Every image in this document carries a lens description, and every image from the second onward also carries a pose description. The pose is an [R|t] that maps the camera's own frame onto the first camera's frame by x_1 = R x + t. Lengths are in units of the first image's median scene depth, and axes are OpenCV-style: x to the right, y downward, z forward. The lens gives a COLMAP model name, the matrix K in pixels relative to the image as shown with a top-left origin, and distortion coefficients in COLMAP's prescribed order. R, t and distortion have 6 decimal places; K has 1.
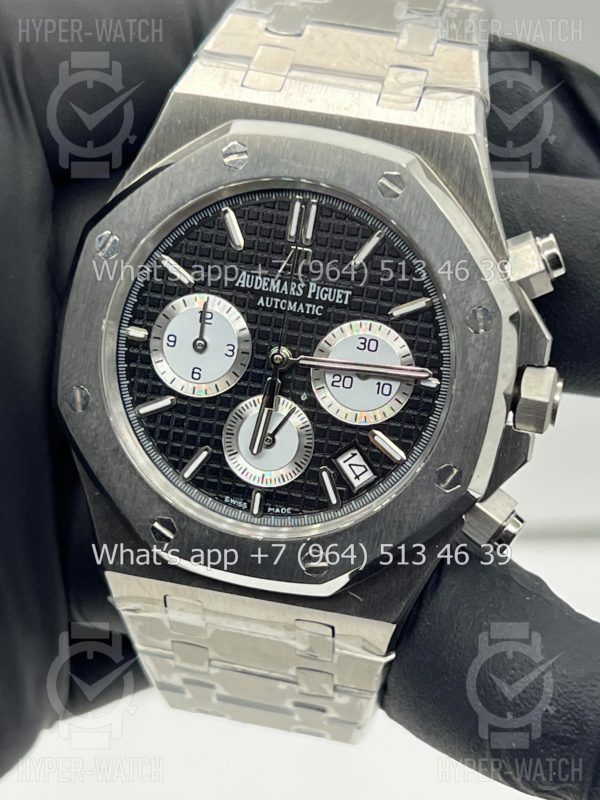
lens RADIAL K [[1903.2, 0, 302.6], [0, 1903.2, 402.9], [0, 0, 1]] dist [0.185962, 0.000000]
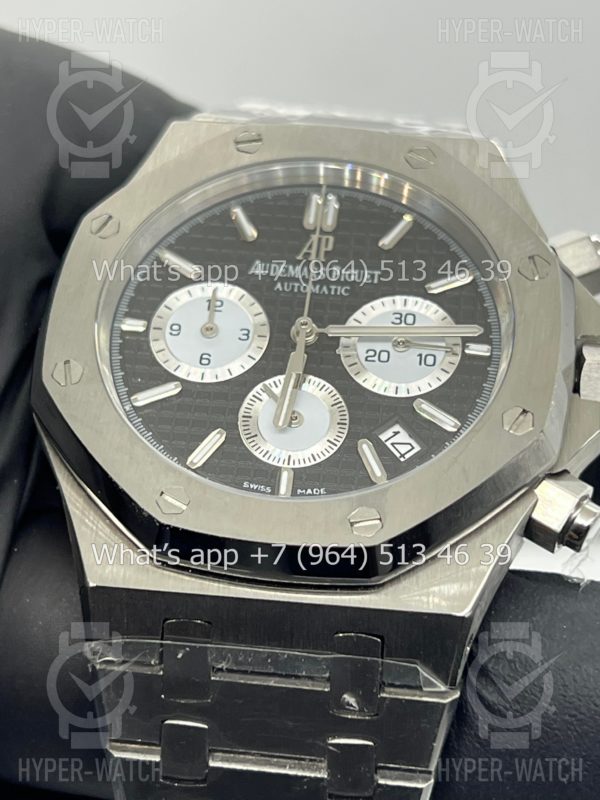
lens RADIAL K [[1903.2, 0, 297.1], [0, 1903.2, 400.1], [0, 0, 1]] dist [0.185962, 0.000000]
pose [[0.990637, 0.029194, 0.133362, -0.129268], [0.053629, 0.815124, -0.576798, 0.498721], [-0.125546, 0.578550, 0.805927, 0.317929]]
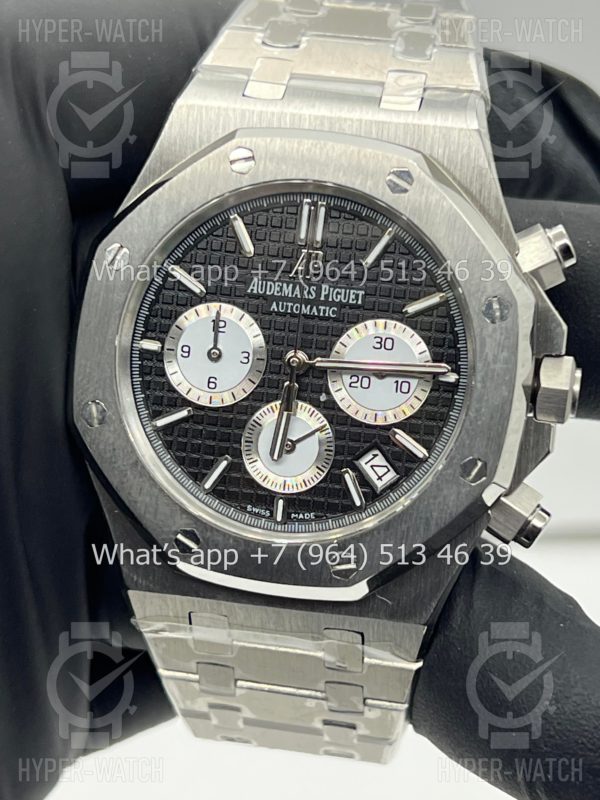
lens RADIAL K [[1903.2, 0, 302.5], [0, 1903.2, 402.9], [0, 0, 1]] dist [0.185962, 0.000000]
pose [[0.998405, -0.049991, 0.026250, -0.035533], [0.051599, 0.996573, -0.064646, 0.061962], [-0.022928, 0.065897, 0.997563, 0.009610]]
